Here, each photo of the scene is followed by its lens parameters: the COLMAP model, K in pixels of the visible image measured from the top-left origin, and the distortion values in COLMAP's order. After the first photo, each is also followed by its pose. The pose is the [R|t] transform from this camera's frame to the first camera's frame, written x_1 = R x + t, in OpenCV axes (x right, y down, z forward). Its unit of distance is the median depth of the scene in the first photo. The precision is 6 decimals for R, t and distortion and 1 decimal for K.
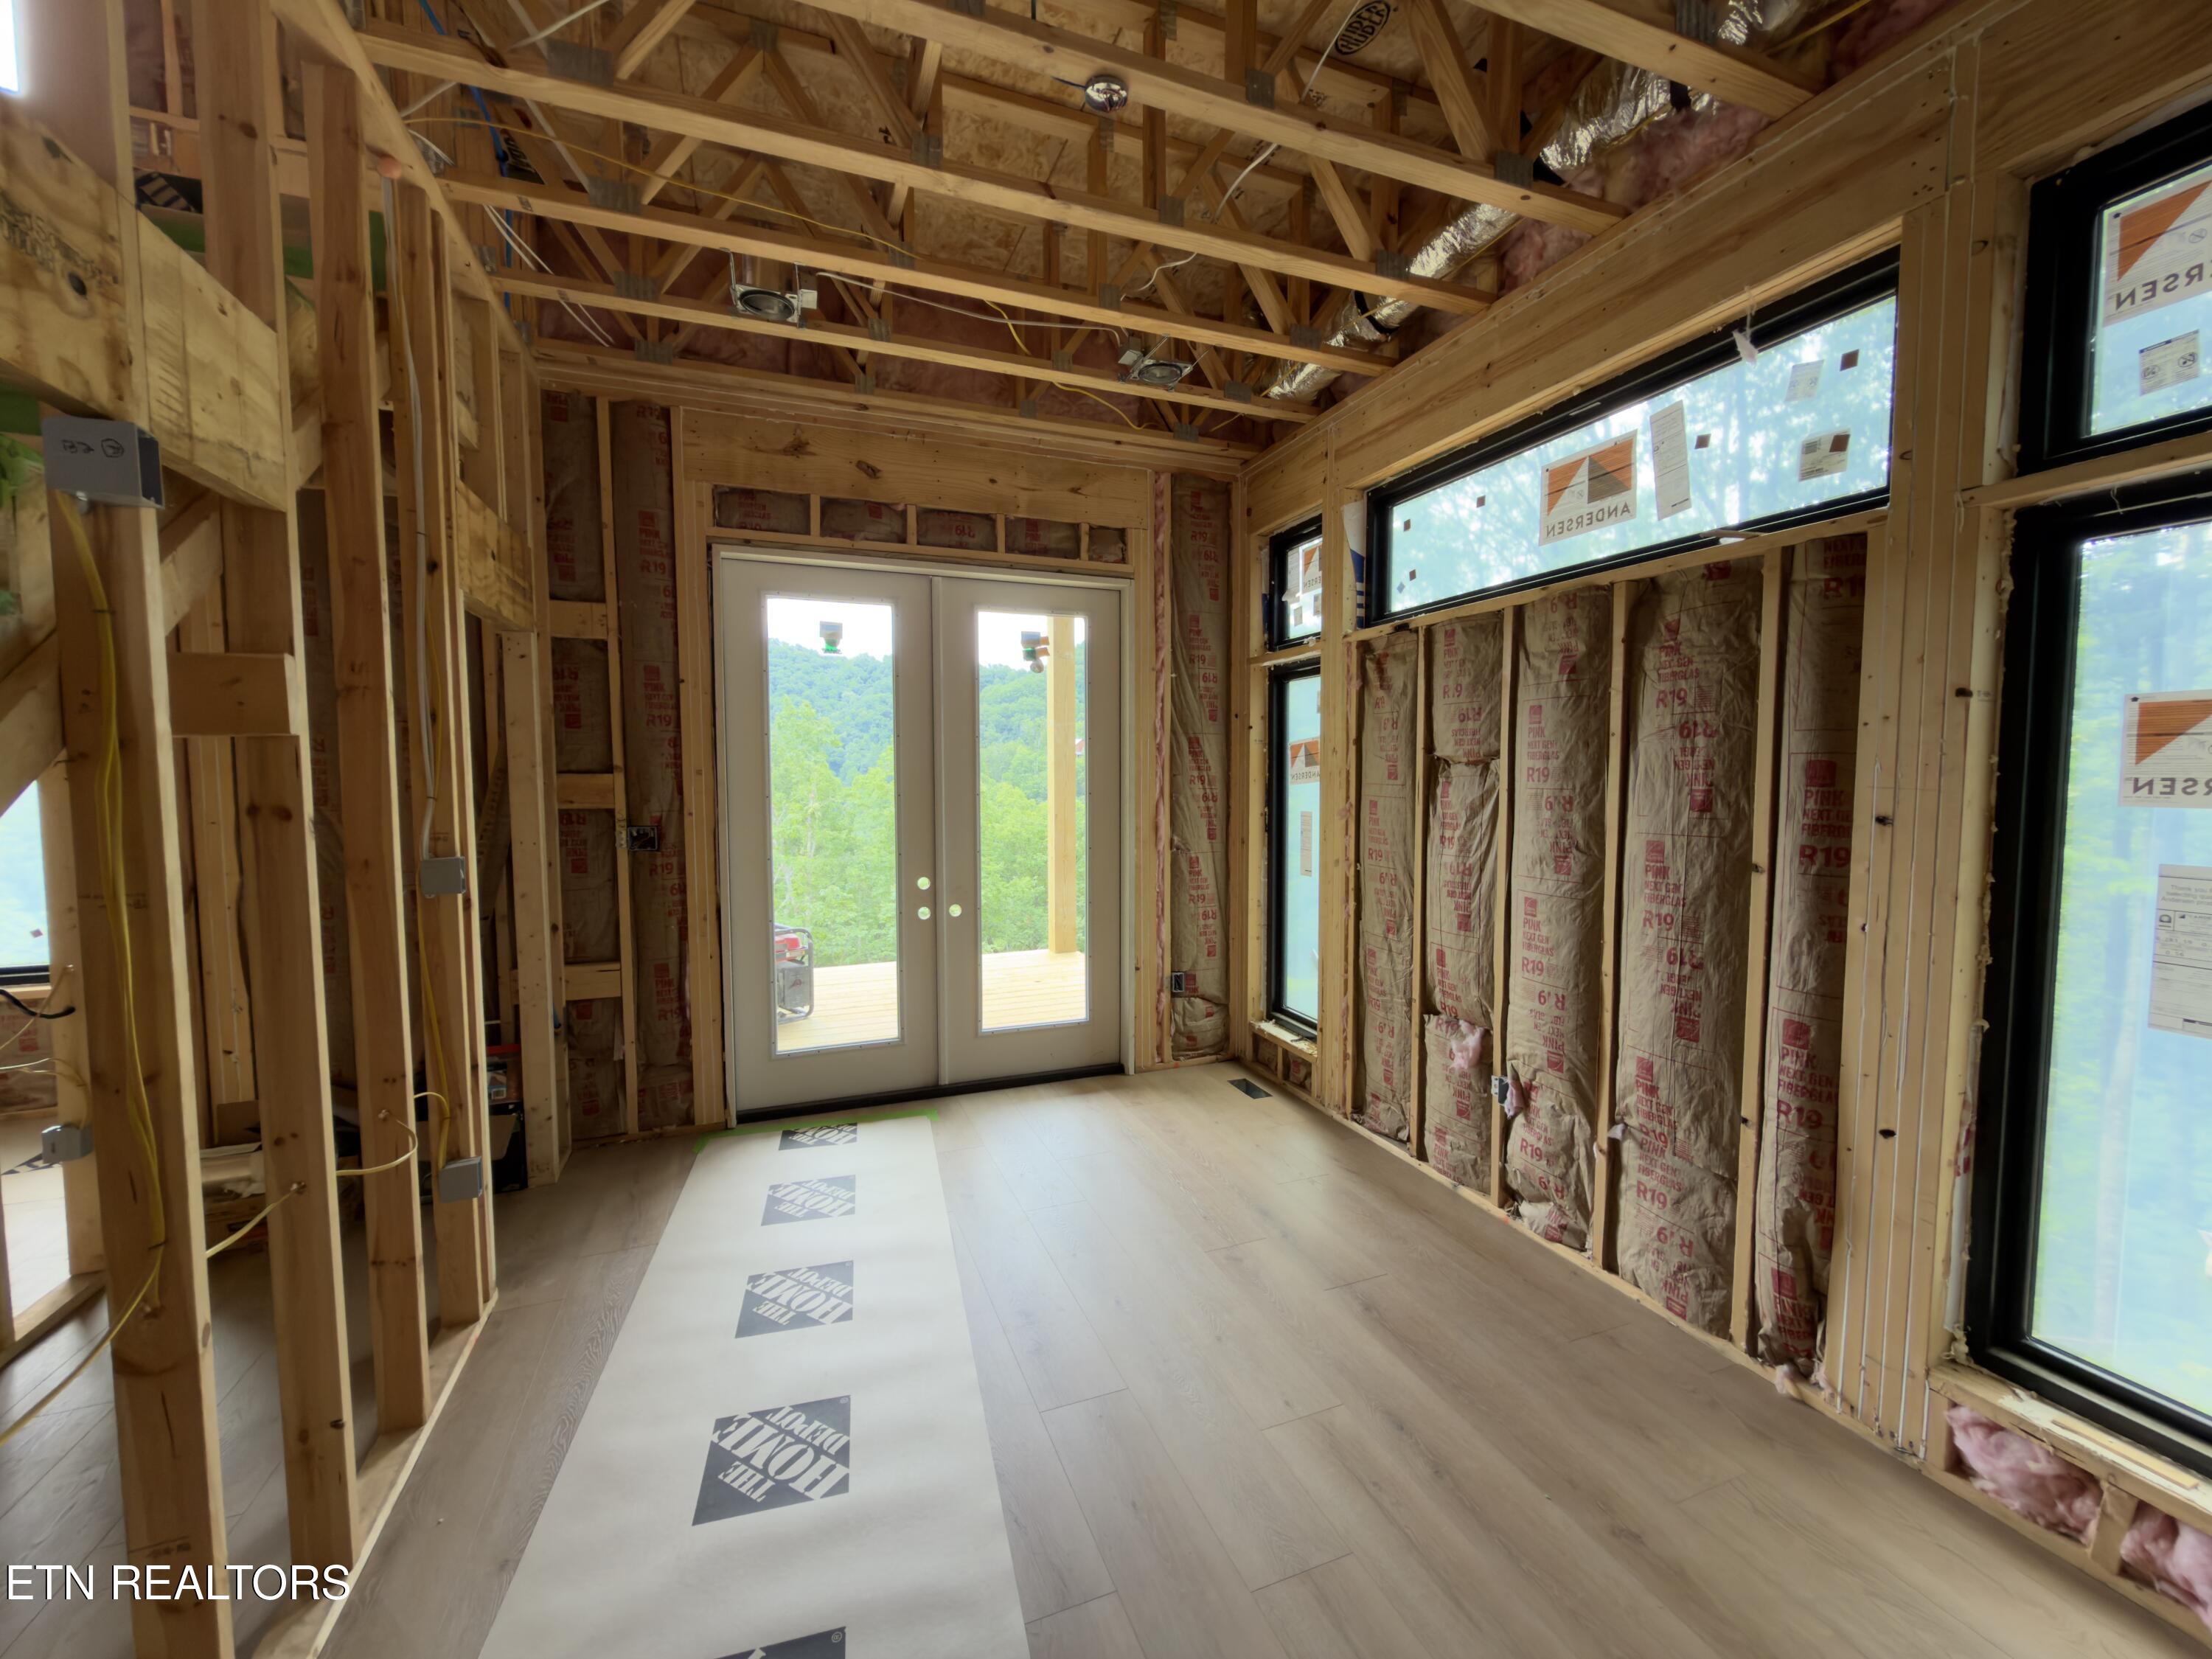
lens RADIAL K [[885.1, 0, 1101.7], [0, 885.1, 824.8], [0, 0, 1]] dist [0.010203, 0.000098]
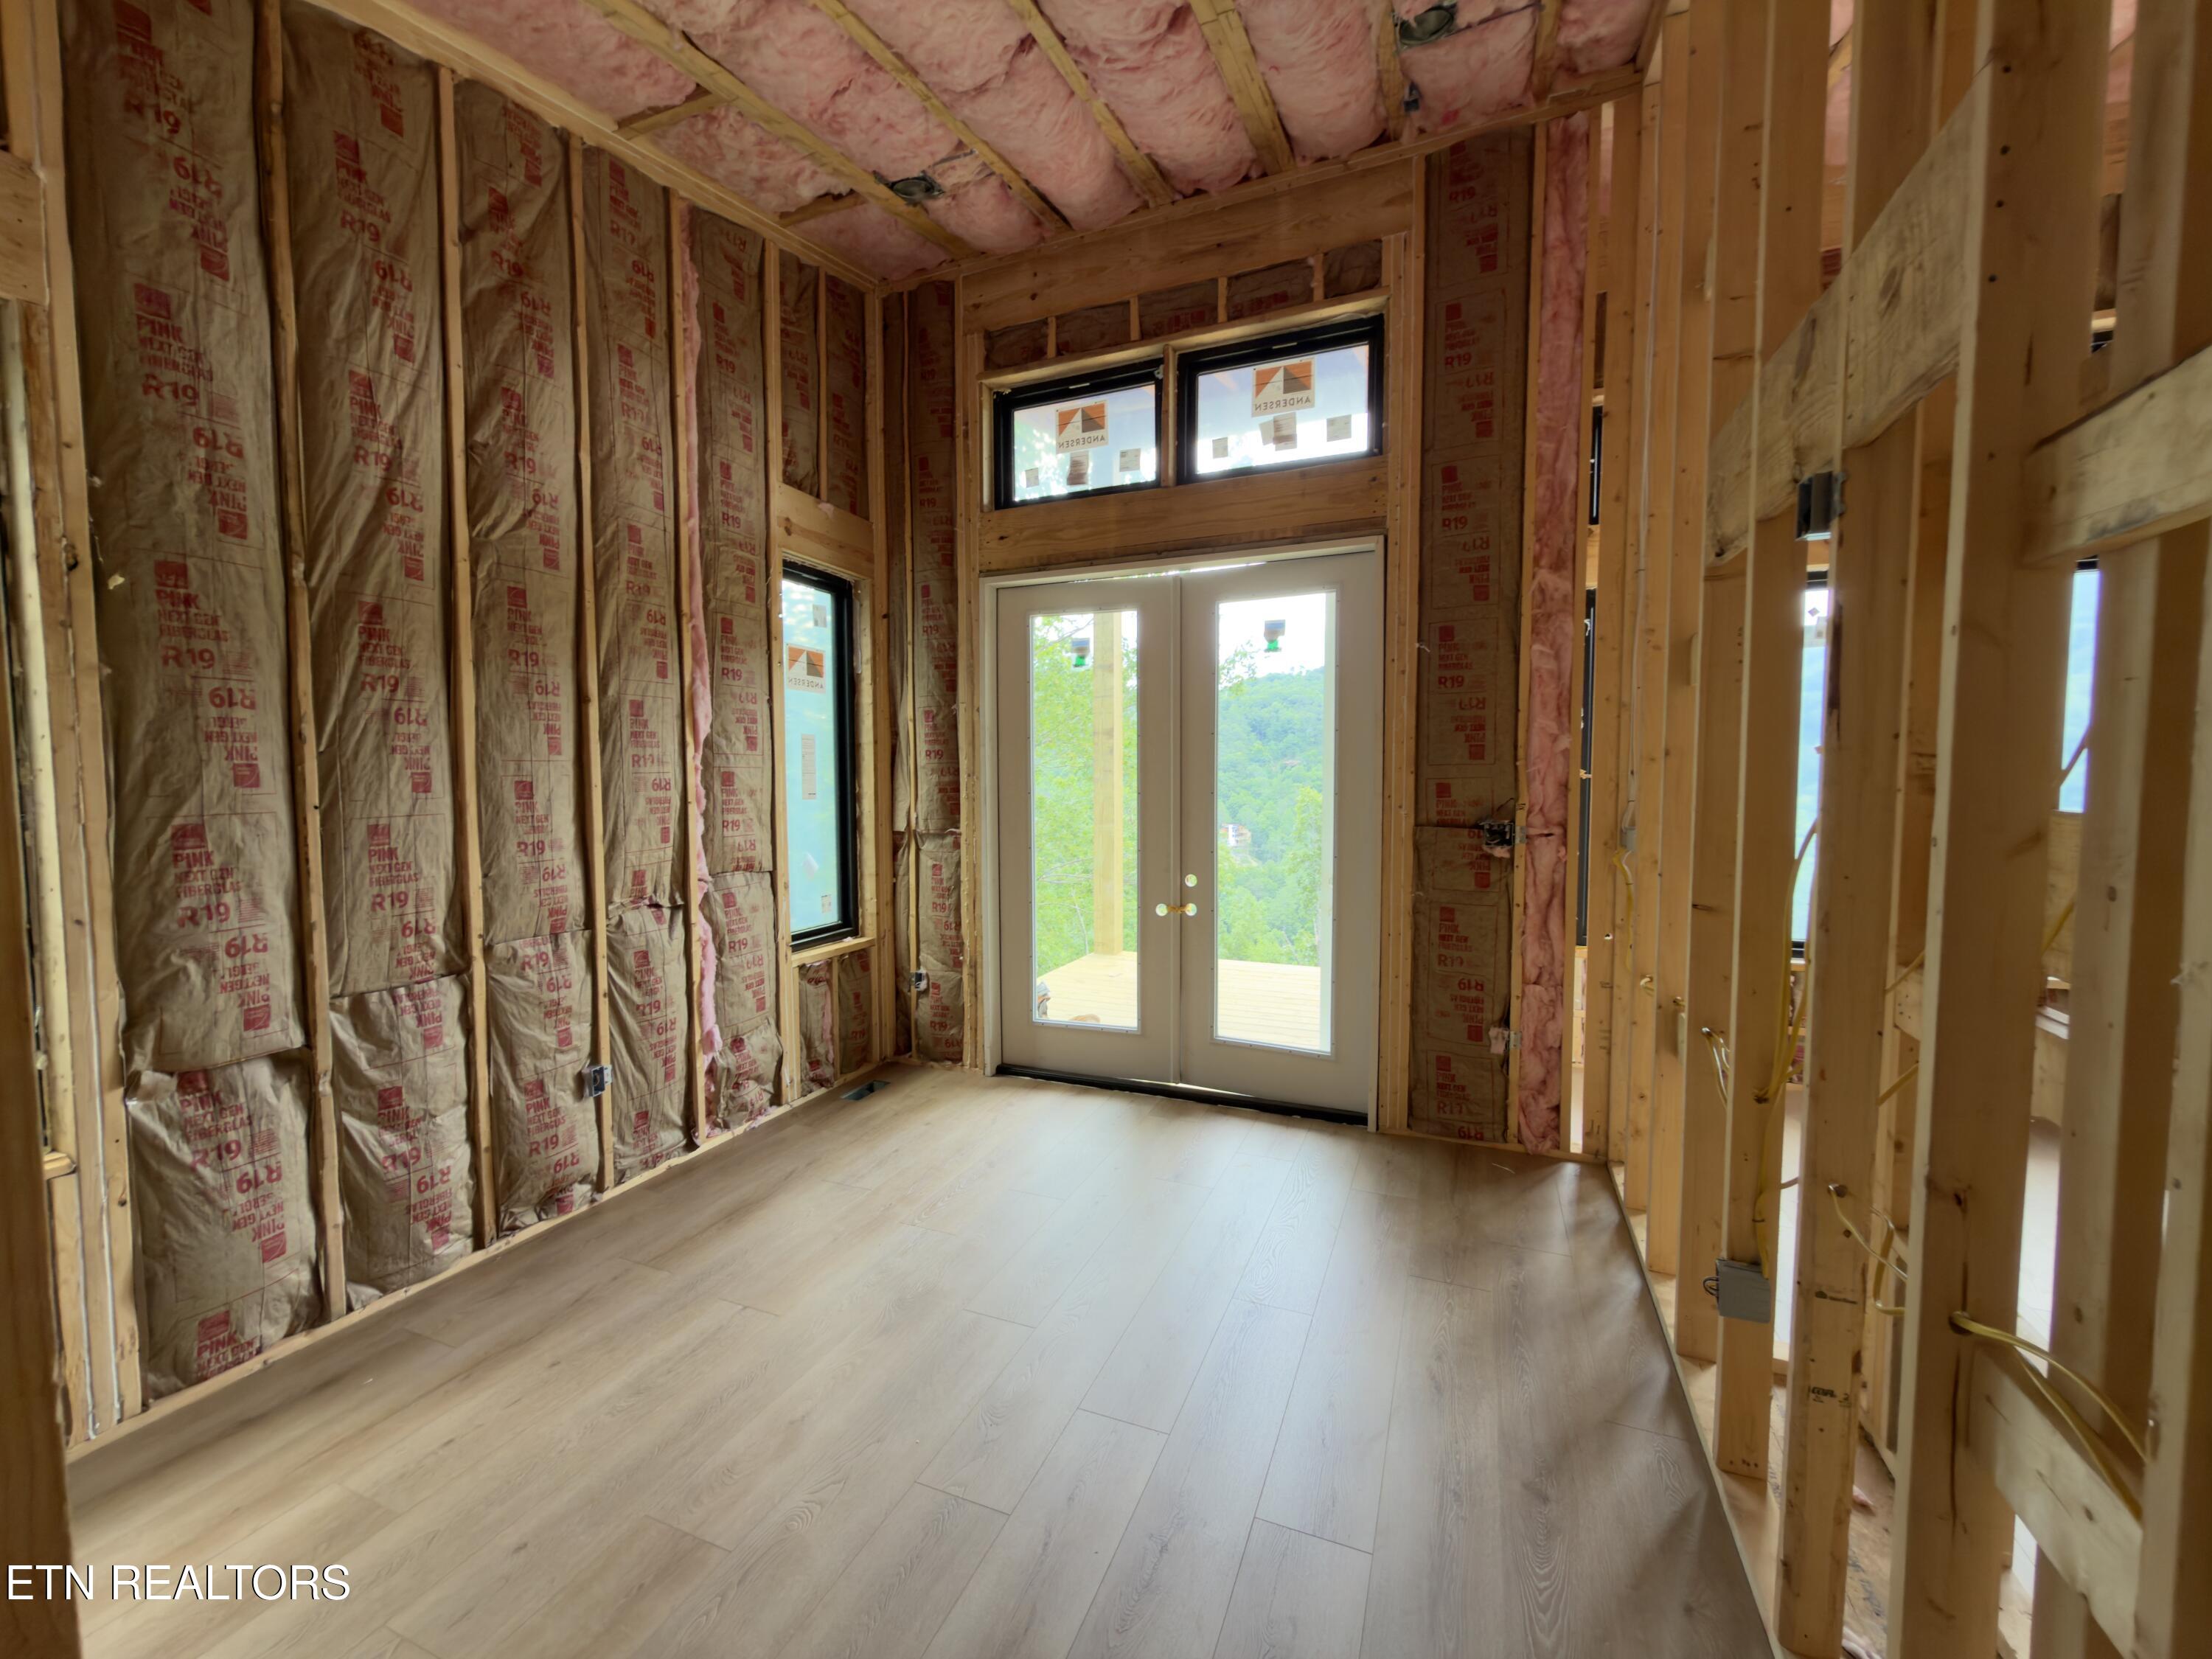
lens RADIAL K [[885.1, 0, 1101.7], [0, 885.1, 824.8], [0, 0, 1]] dist [0.010203, 0.000098]
pose [[0.722742, 0.040789, -0.689914, 0.471024], [-0.040693, 0.999036, 0.016436, -0.014467], [0.689919, 0.016196, 0.723705, 0.216486]]
